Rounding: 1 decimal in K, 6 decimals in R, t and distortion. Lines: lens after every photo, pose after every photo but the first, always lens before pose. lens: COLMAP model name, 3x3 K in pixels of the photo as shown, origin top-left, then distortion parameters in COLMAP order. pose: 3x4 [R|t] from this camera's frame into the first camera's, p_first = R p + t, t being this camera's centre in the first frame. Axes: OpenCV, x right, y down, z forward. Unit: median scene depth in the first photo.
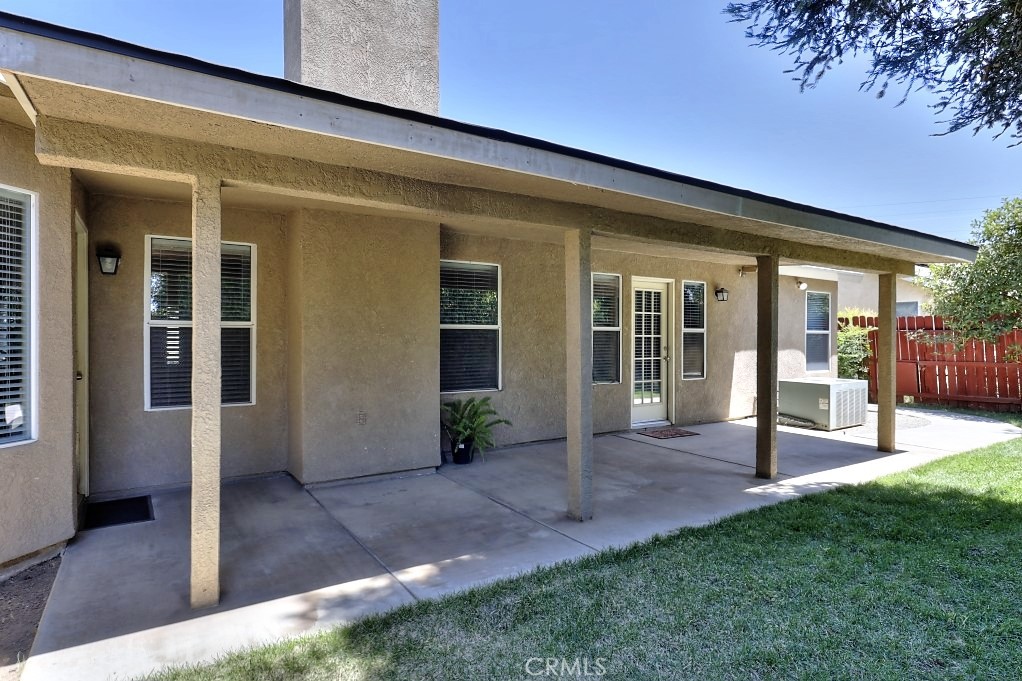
lens RADIAL K [[559.9, 0, 507.7], [0, 559.9, 339.5], [0, 0, 1]] dist [0.001699, -0.000311]
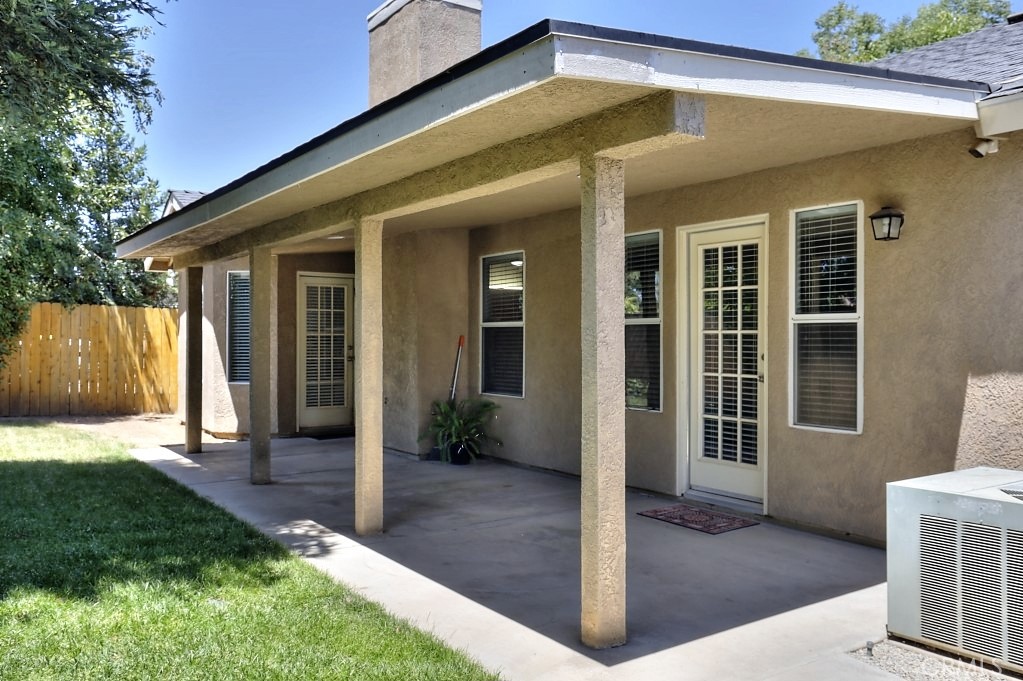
lens RADIAL K [[841.1, 0, 520.2], [0, 841.1, 336.9], [0, 0, 1]] dist [0.005495, -0.001061]
pose [[0.032833, -0.001489, -0.999460, 1.040957], [-0.003970, 0.999991, -0.001620, 0.000036], [0.999453, 0.004021, 0.032827, 0.789407]]
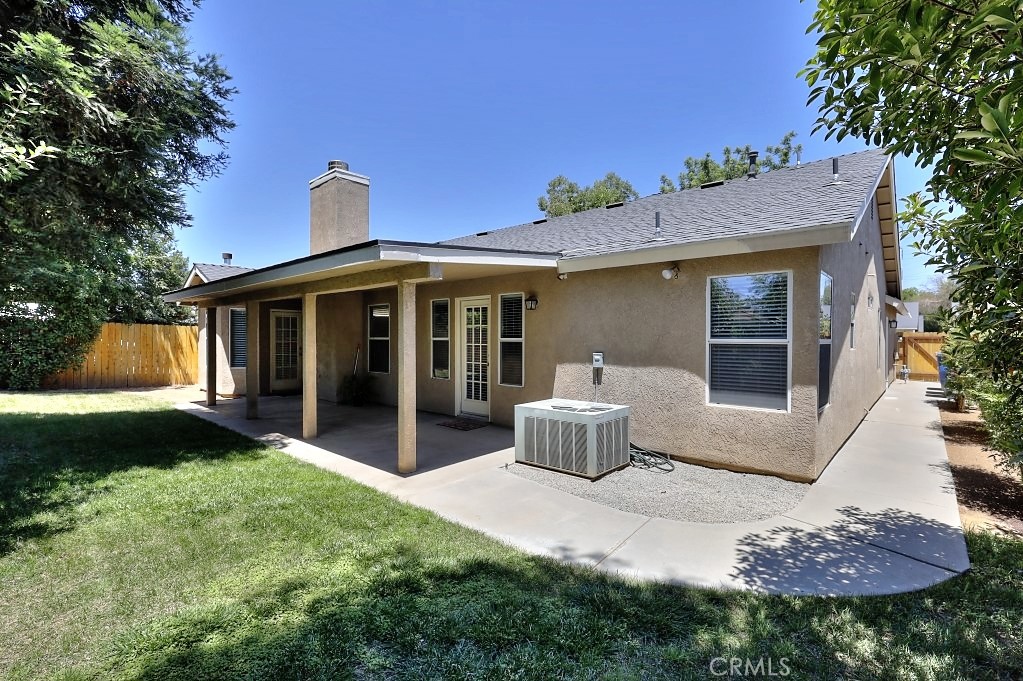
lens RADIAL K [[458.8, 0, 515.0], [0, 458.8, 340.0], [0, 0, 1]] dist [-0.003082, 0.000203]
pose [[0.267587, 0.006052, -0.963515, 1.244066], [-0.004431, 0.999977, 0.005050, -0.021675], [0.963524, 0.002918, 0.267608, 0.824352]]
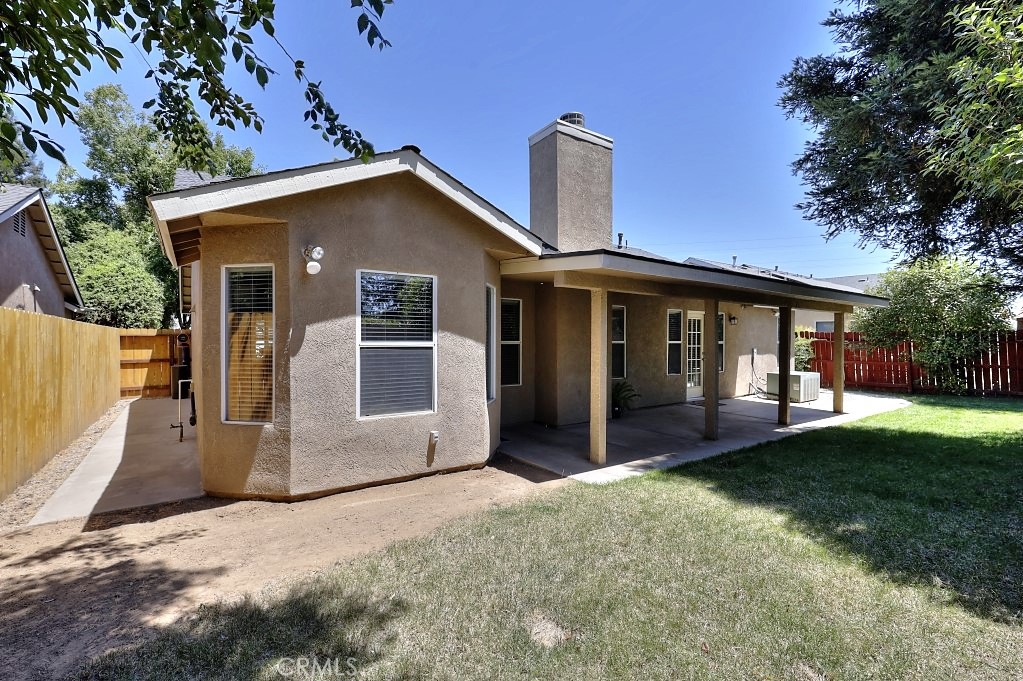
lens RADIAL K [[458.8, 0, 505.7], [0, 458.8, 340.7], [0, 0, 1]] dist [-0.003082, 0.000203]
pose [[0.999275, 0.003195, 0.037930, -0.364721], [-0.003219, 0.999995, 0.000571, -0.021442], [-0.037928, -0.000692, 0.999280, -0.343860]]
